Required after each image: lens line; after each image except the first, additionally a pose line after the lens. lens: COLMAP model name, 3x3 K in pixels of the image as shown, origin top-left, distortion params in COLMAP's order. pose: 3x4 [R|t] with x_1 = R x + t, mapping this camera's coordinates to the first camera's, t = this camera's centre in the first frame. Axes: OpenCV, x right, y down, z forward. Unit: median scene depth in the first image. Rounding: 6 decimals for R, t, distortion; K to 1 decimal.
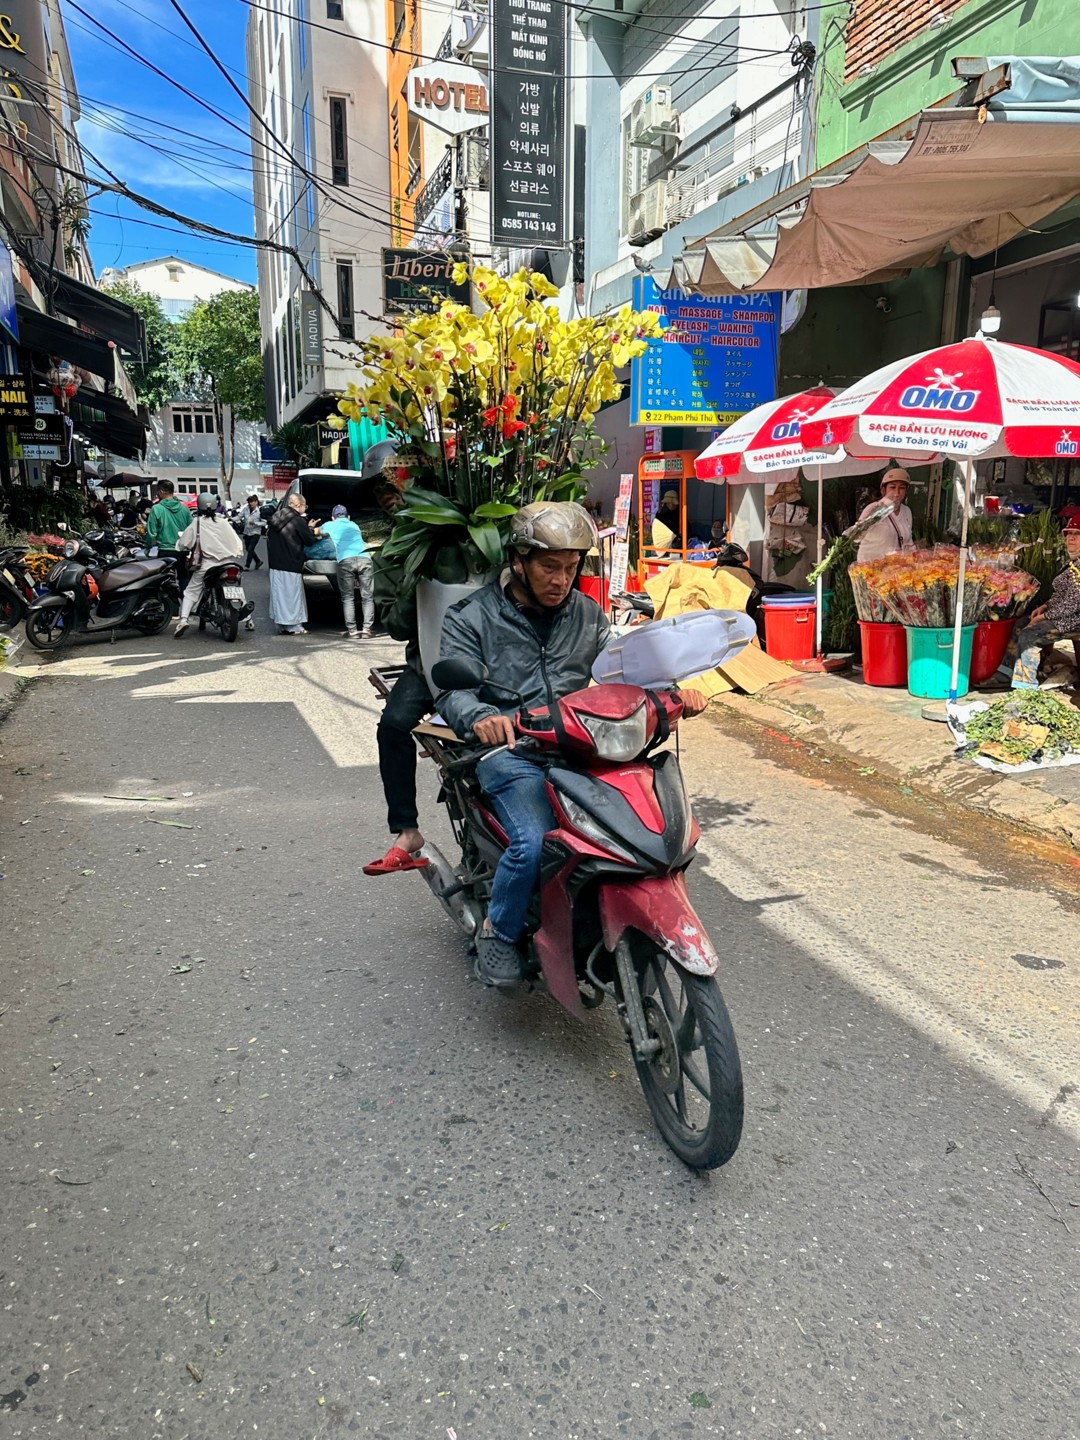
lens RADIAL K [[989.8, 0, 539.8], [0, 989.8, 719.7], [0, 0, 1]] dist [-0.002532, -0.000821]
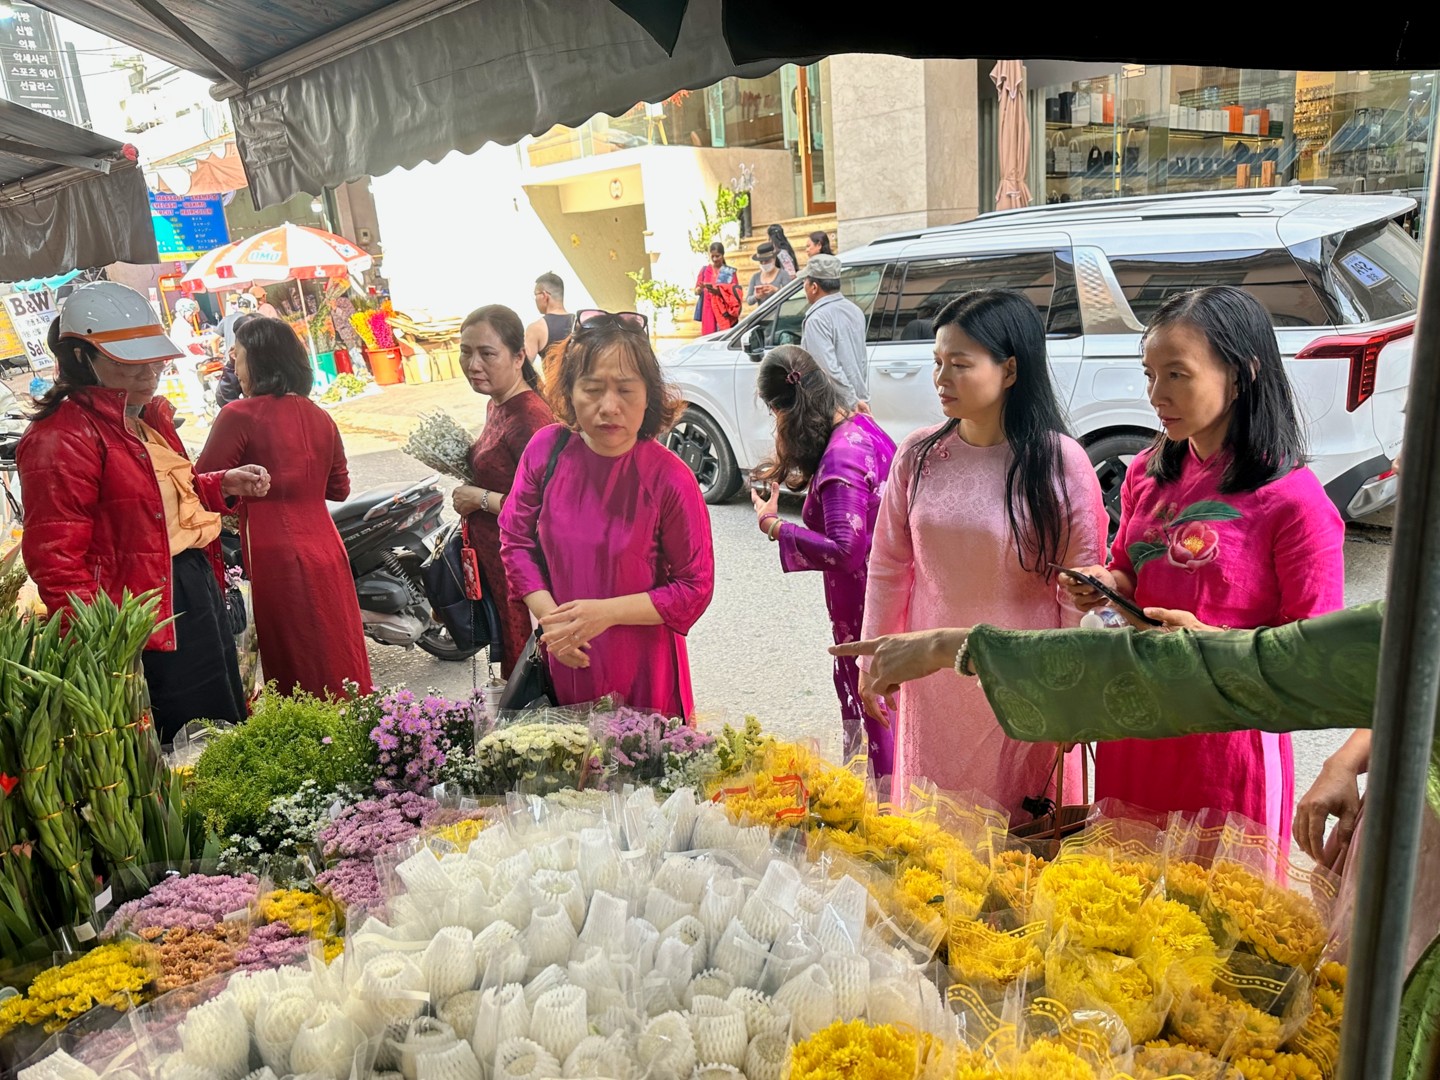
lens RADIAL K [[989.8, 0, 719.6], [0, 989.8, 541.6], [0, 0, 1]] dist [-0.002532, -0.000821]
pose [[0.859396, -0.196789, 0.471924, 0.033460], [0.176289, 0.980415, 0.087797, 0.146292], [-0.479959, 0.007743, 0.877257, -0.700810]]
